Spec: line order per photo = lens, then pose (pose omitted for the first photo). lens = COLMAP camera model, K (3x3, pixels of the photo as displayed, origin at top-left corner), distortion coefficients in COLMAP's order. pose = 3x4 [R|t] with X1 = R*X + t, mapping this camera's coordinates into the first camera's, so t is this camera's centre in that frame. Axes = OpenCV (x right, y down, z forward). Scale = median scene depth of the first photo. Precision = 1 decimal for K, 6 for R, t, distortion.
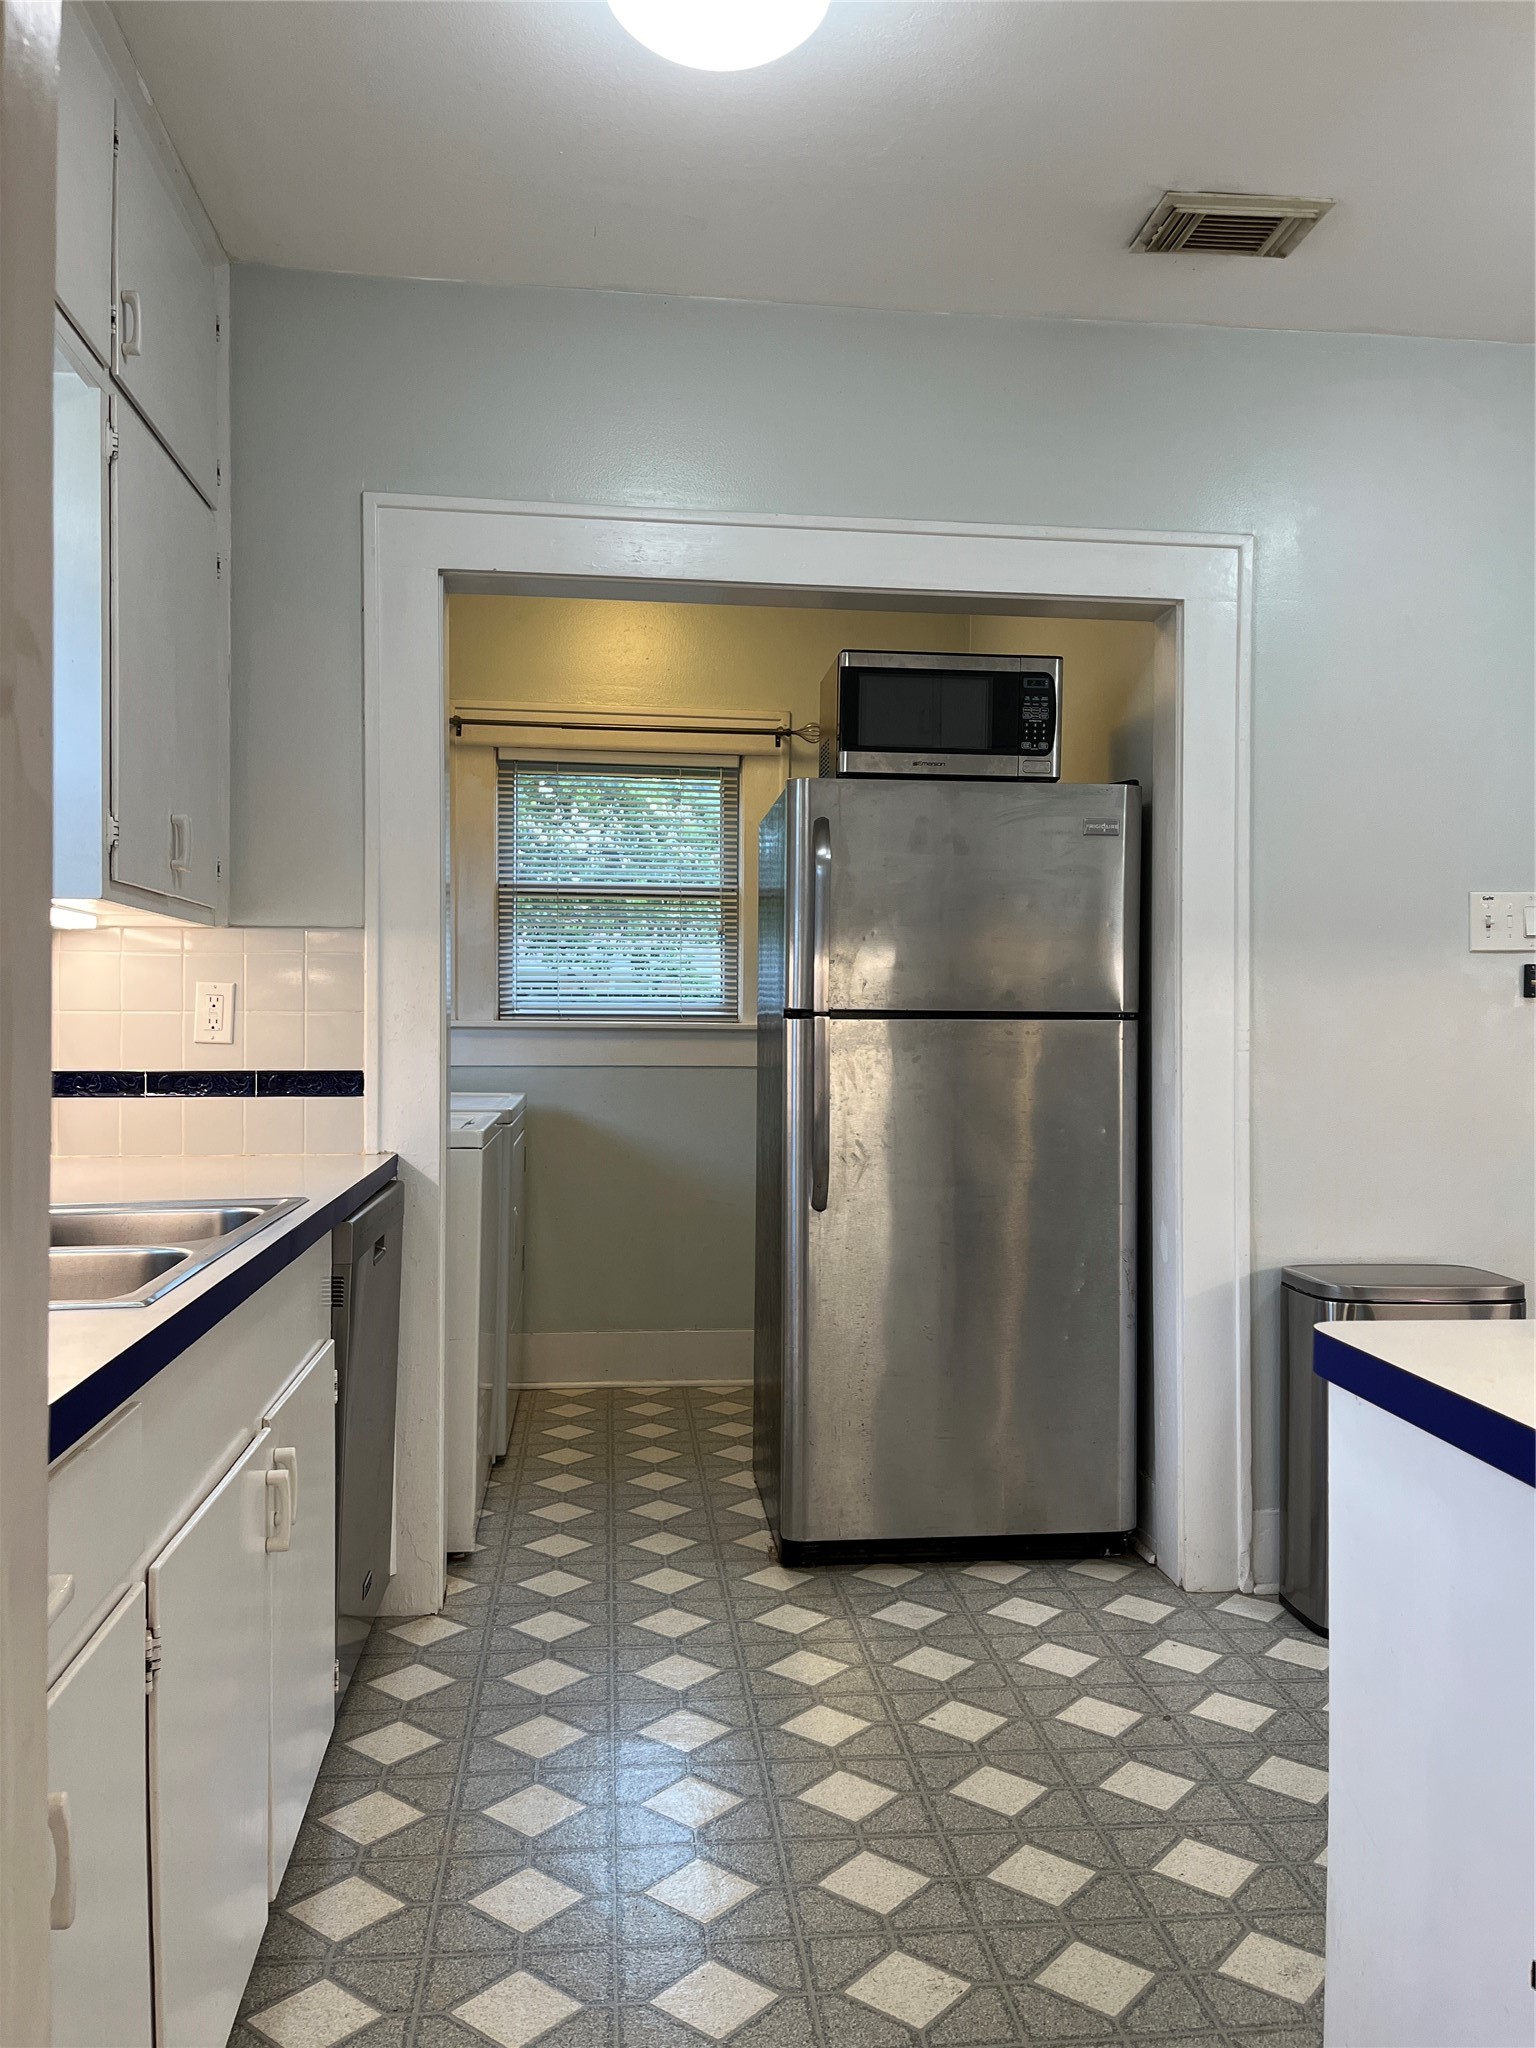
lens RADIAL K [[1553.3, 0, 768.0], [0, 1553.3, 1024.0], [0, 0, 1]] dist [0.024072, -0.080477]
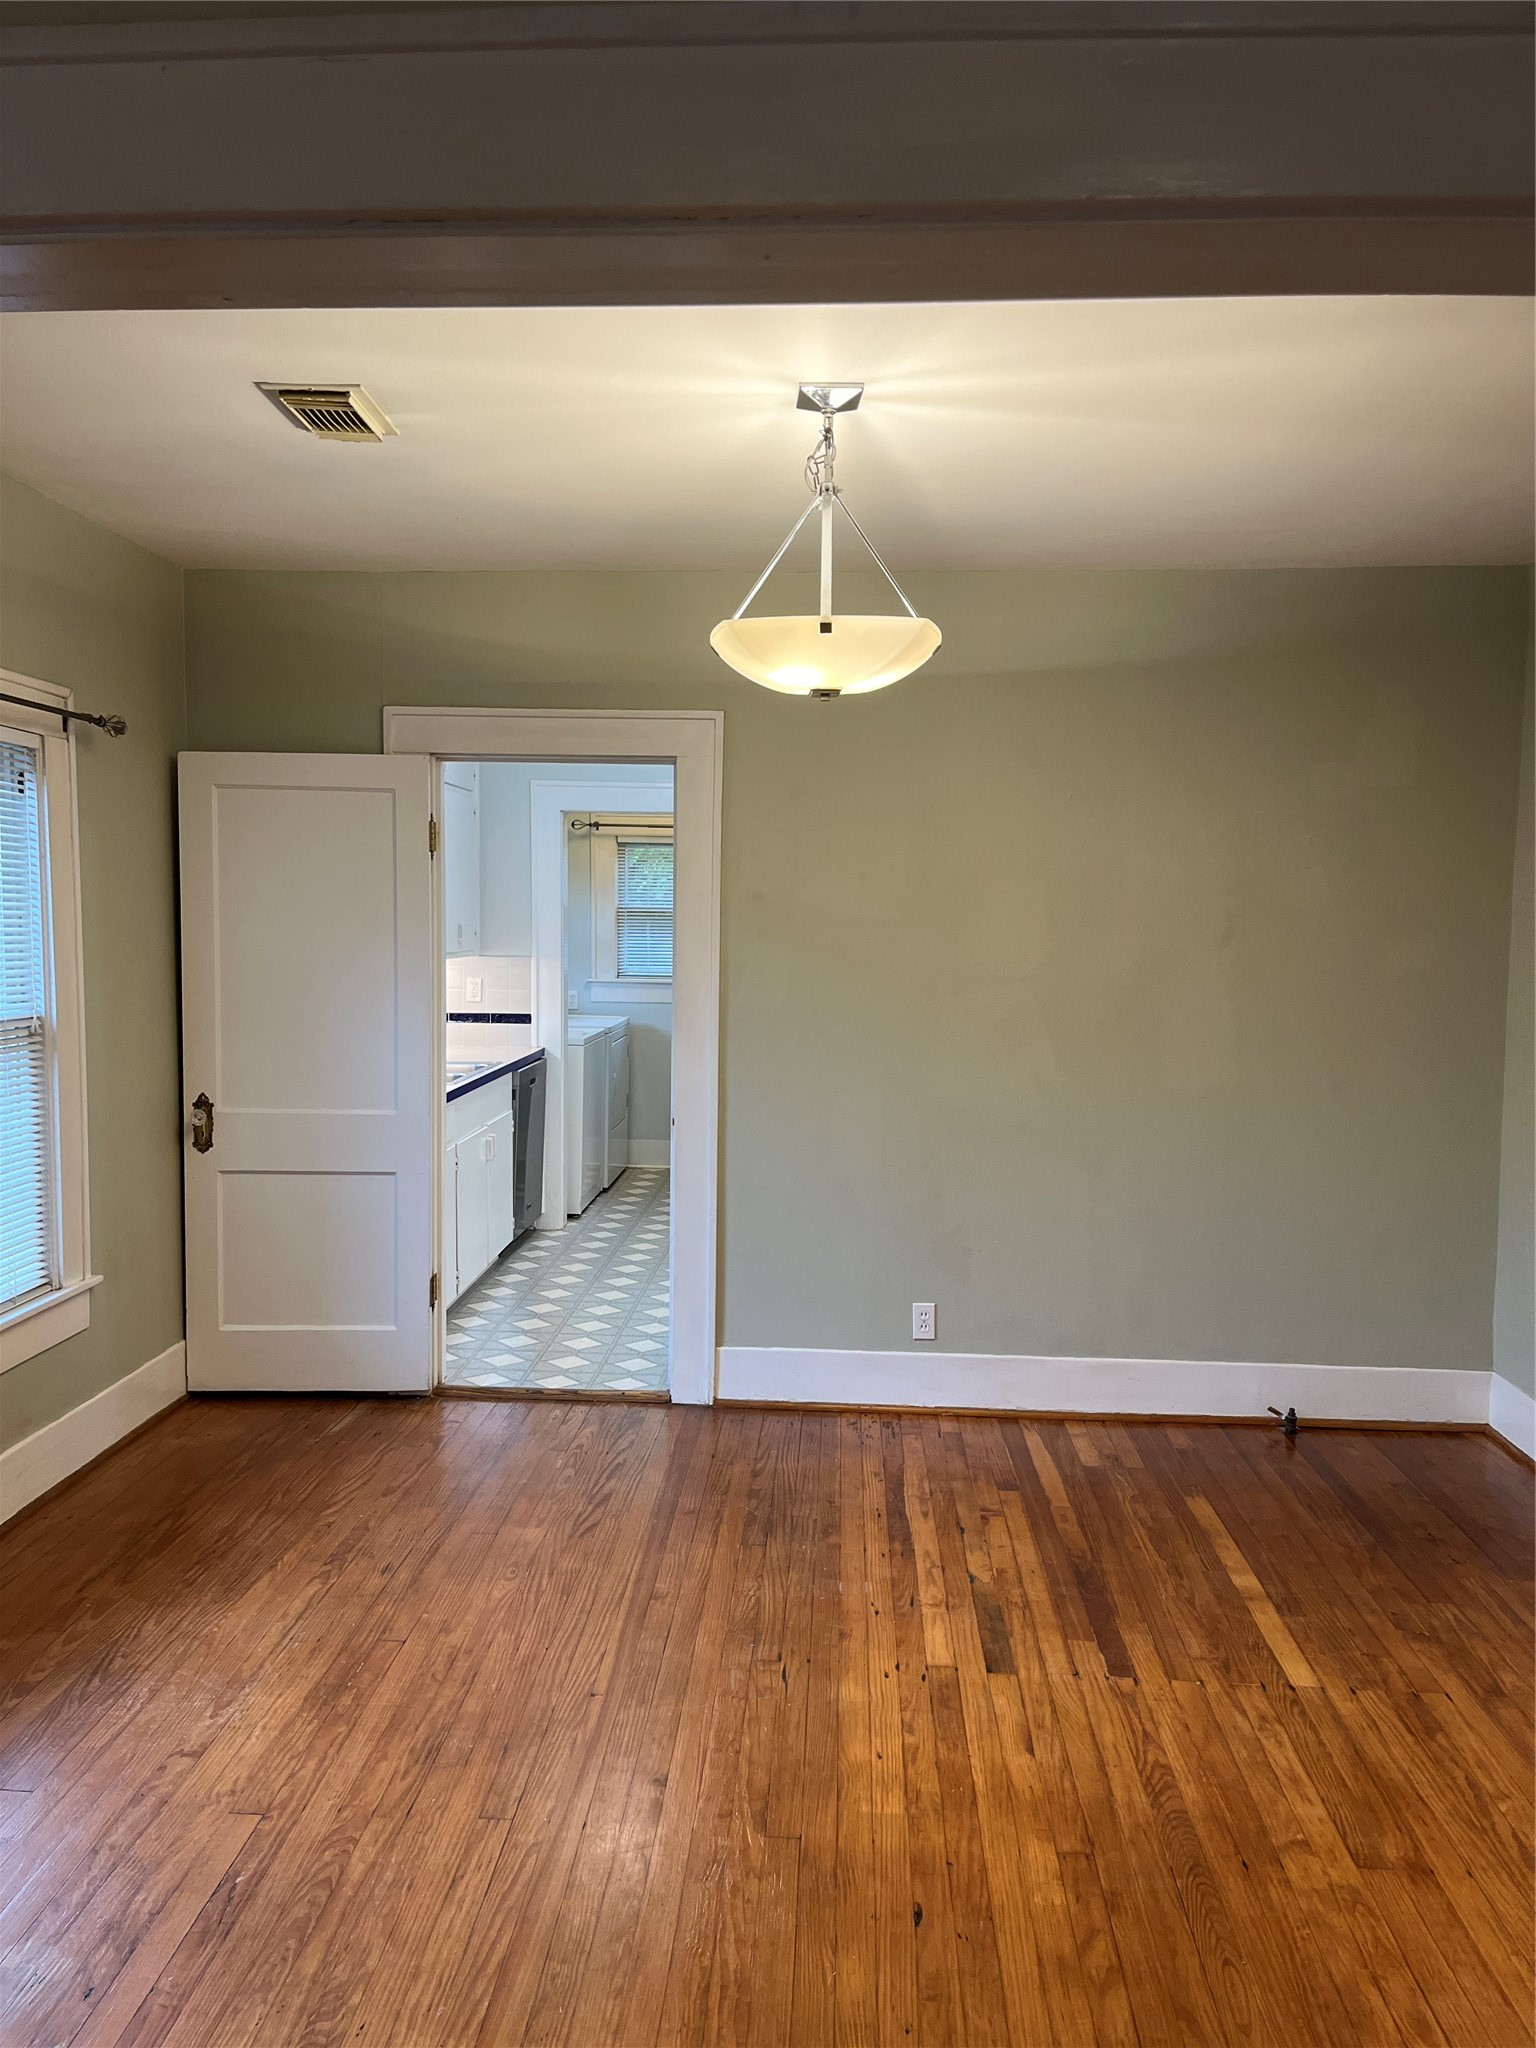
lens RADIAL K [[1553.3, 0, 768.0], [0, 1553.3, 1024.0], [0, 0, 1]] dist [0.024072, -0.080477]
pose [[0.988478, 0.018598, -0.150217, 0.496017], [-0.009051, 0.997909, 0.063992, -0.117676], [0.151093, -0.061895, 0.986580, -1.423677]]
